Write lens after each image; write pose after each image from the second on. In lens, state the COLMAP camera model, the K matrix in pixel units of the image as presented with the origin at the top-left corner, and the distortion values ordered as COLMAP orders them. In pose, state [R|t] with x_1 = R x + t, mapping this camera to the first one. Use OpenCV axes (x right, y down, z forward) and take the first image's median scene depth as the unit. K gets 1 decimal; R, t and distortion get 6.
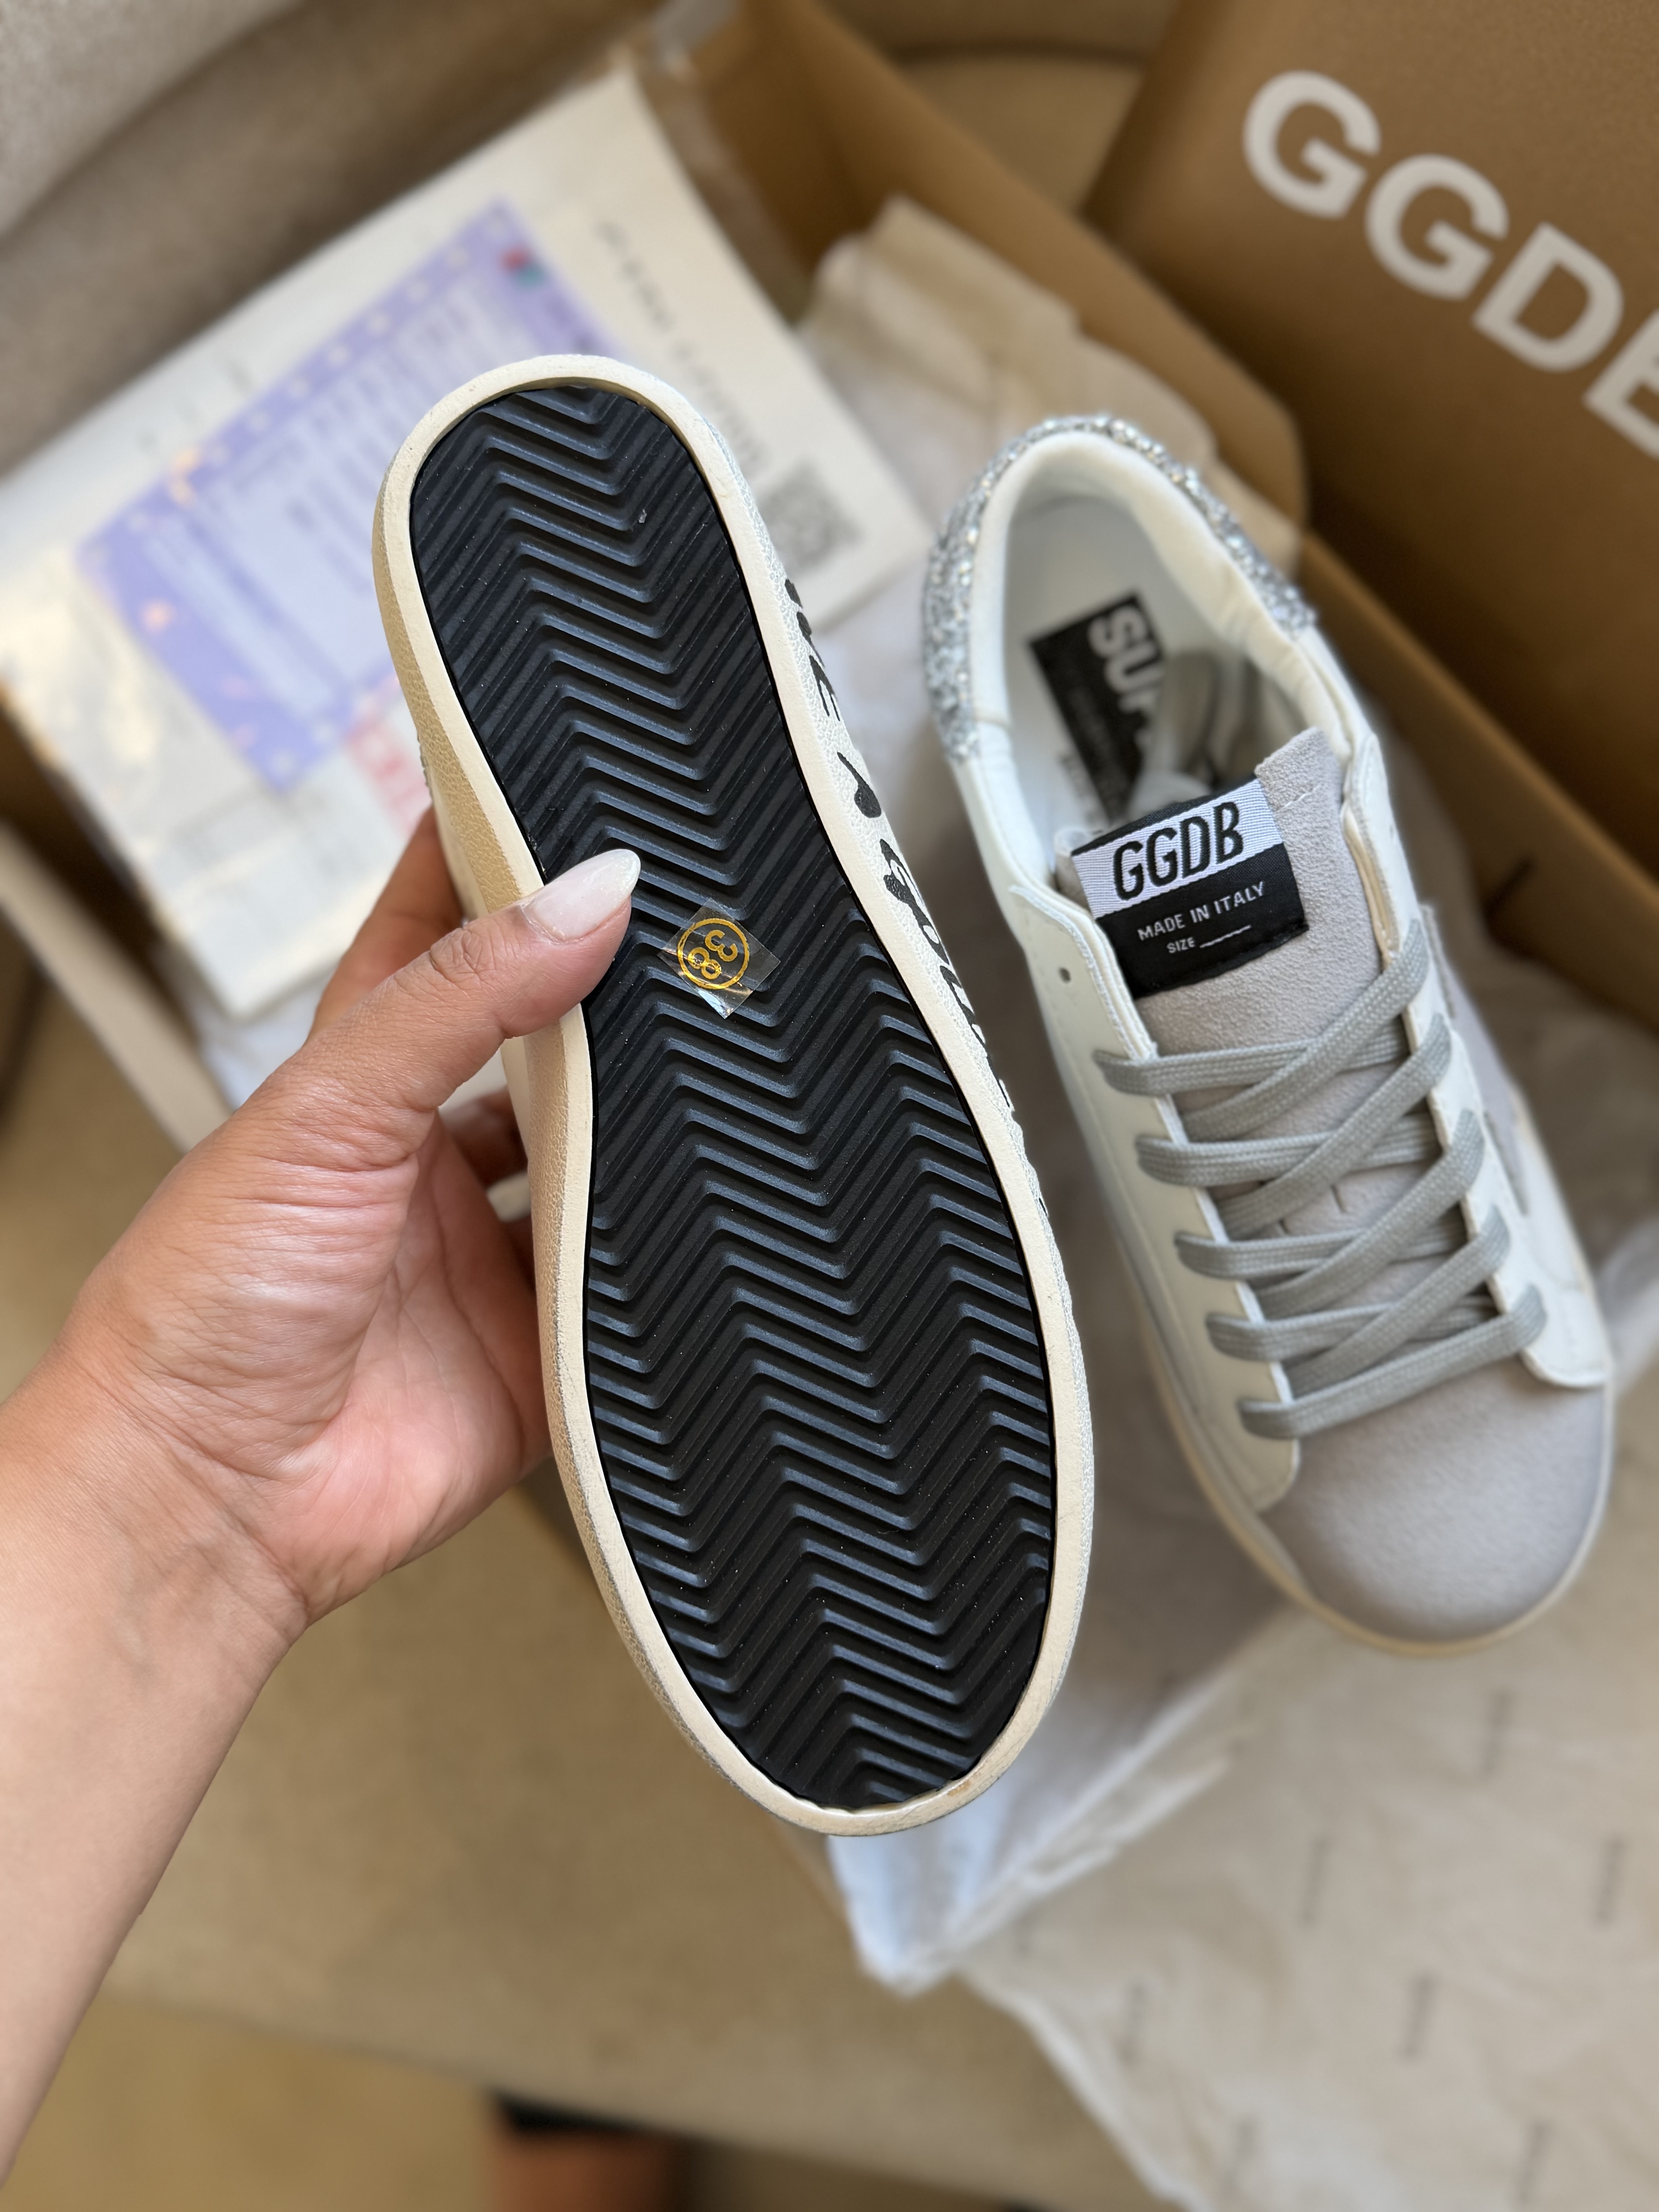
lens RADIAL K [[2038.1, 0, 829.5], [0, 2038.1, 1106.0], [0, 0, 1]] dist [0.140122, -0.369086]
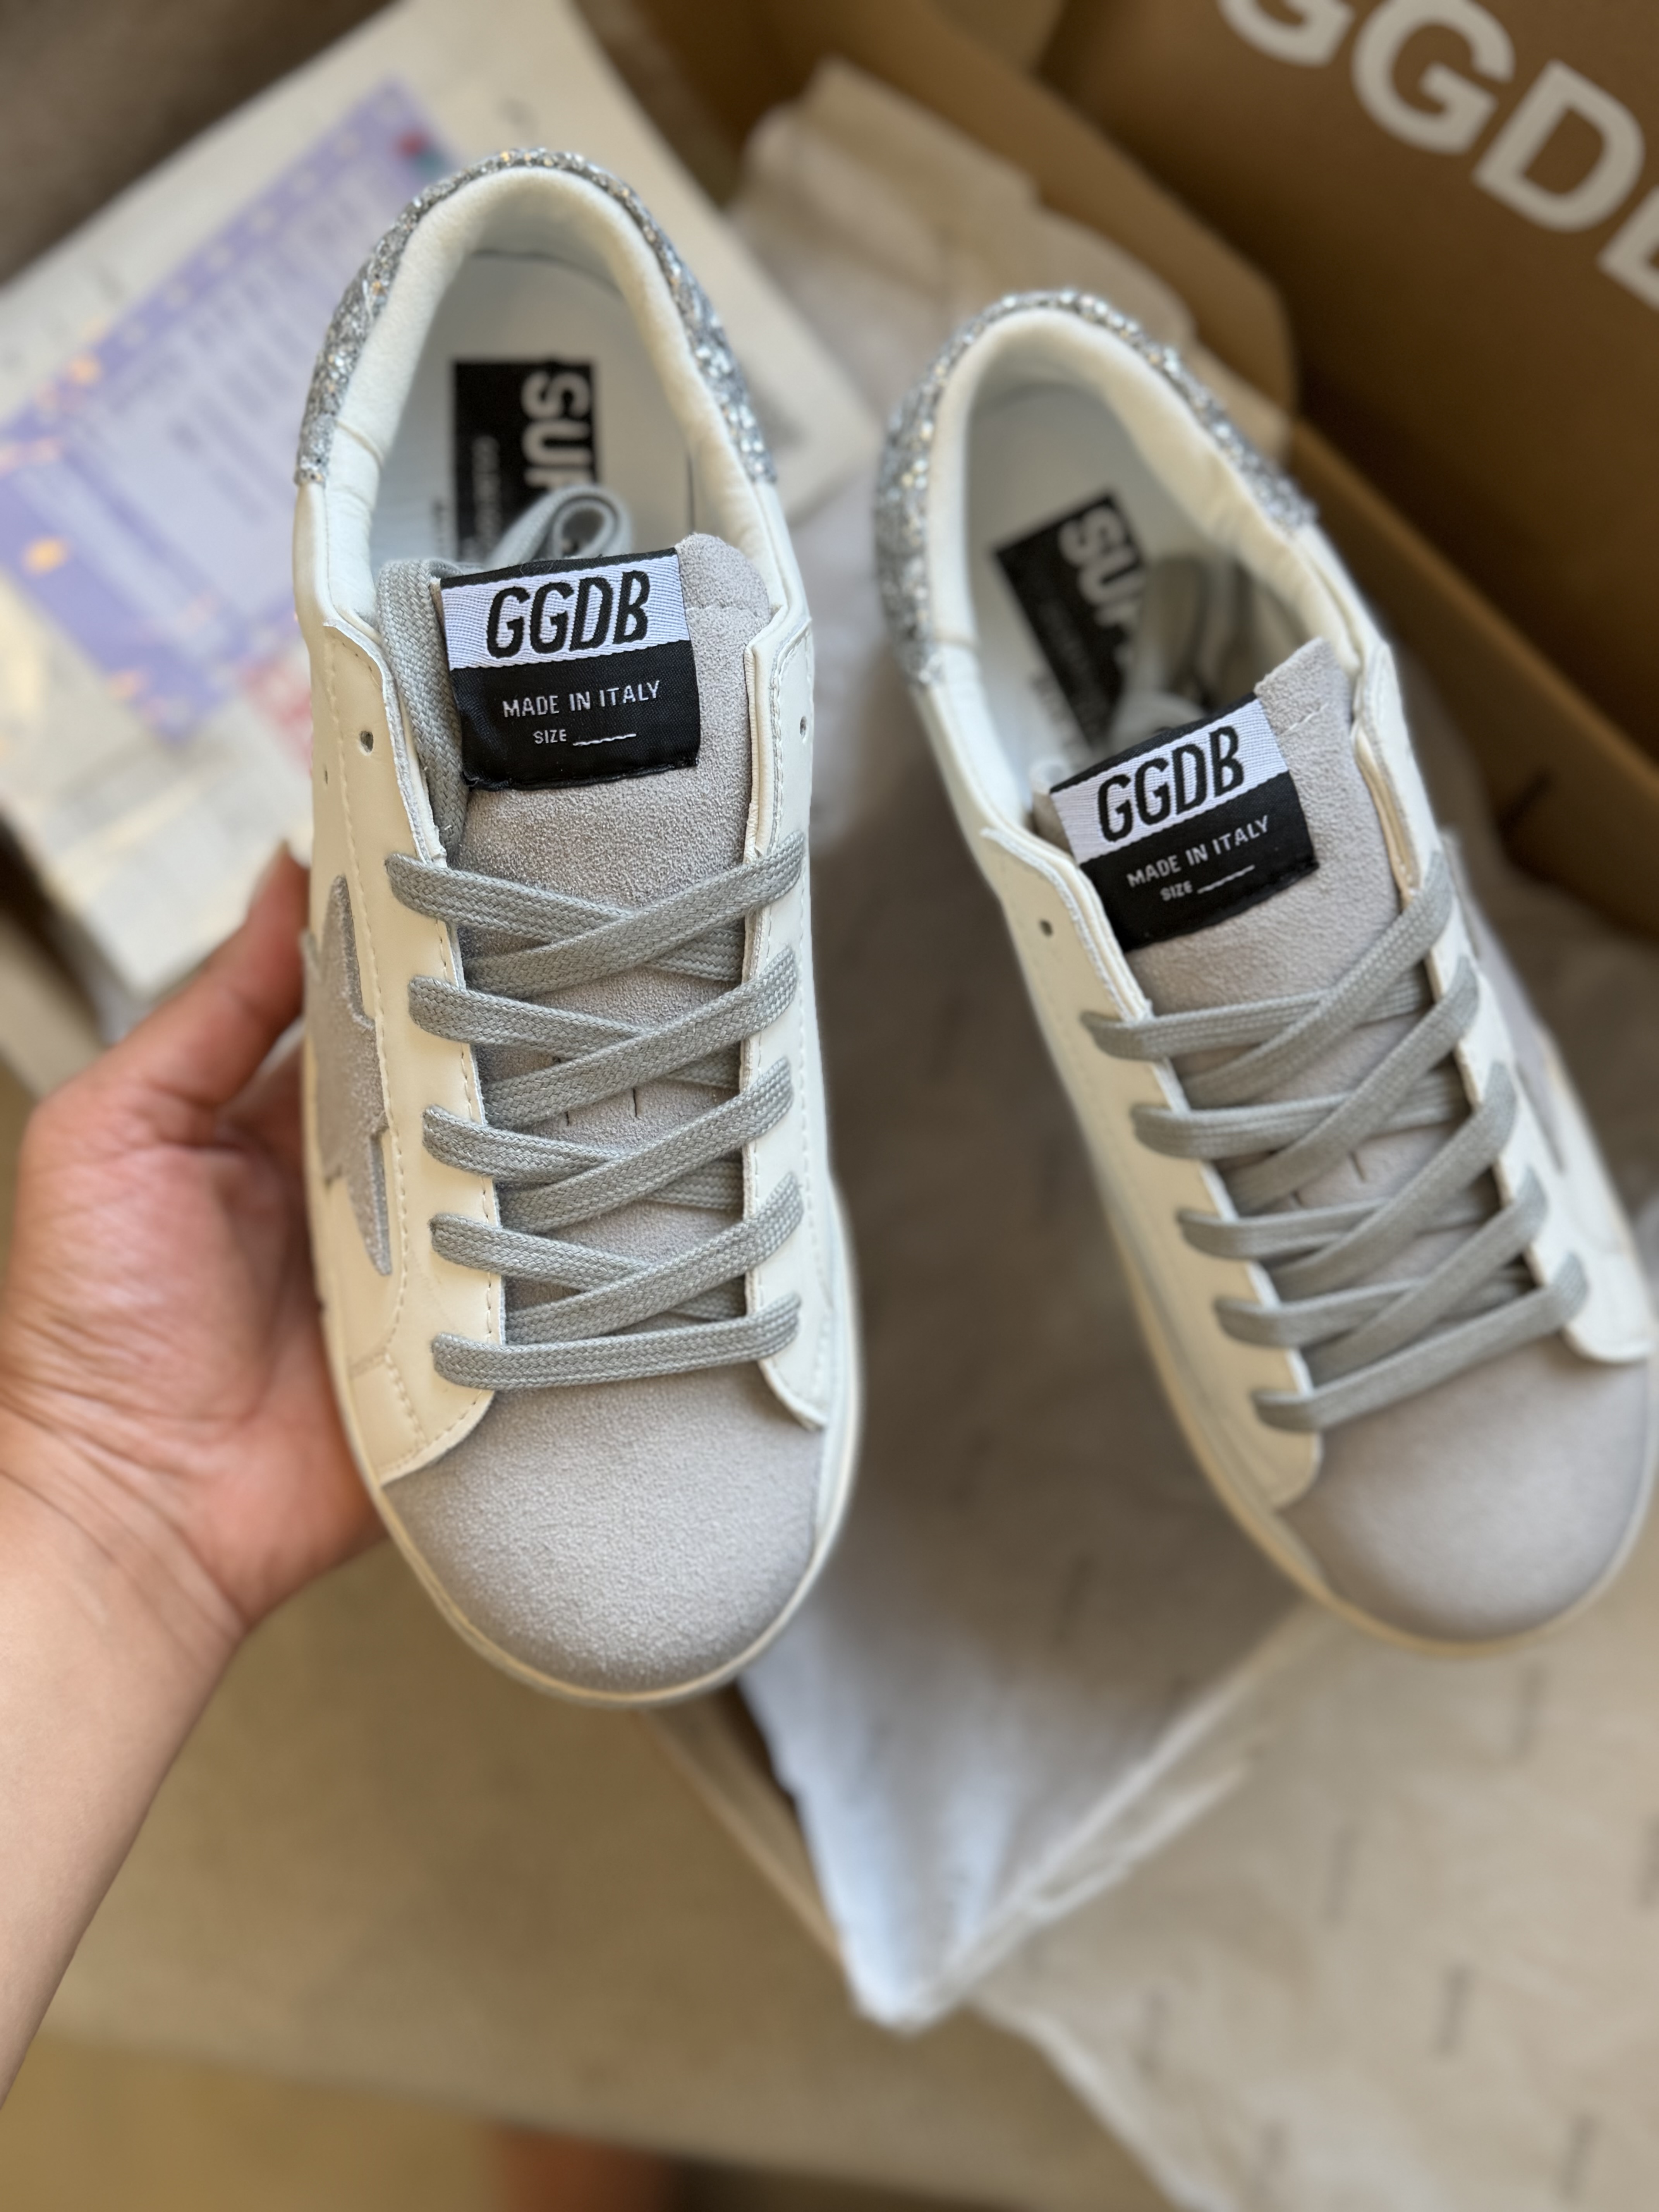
lens RADIAL K [[2043.6, 0, 831.6], [0, 2043.6, 1119.2], [0, 0, 1]] dist [0.125246, -0.319385]
pose [[0.999296, -0.035993, 0.010552, 0.009022], [0.035508, 0.998444, 0.043006, -0.022339], [-0.012084, -0.042601, 0.999019, 0.104412]]
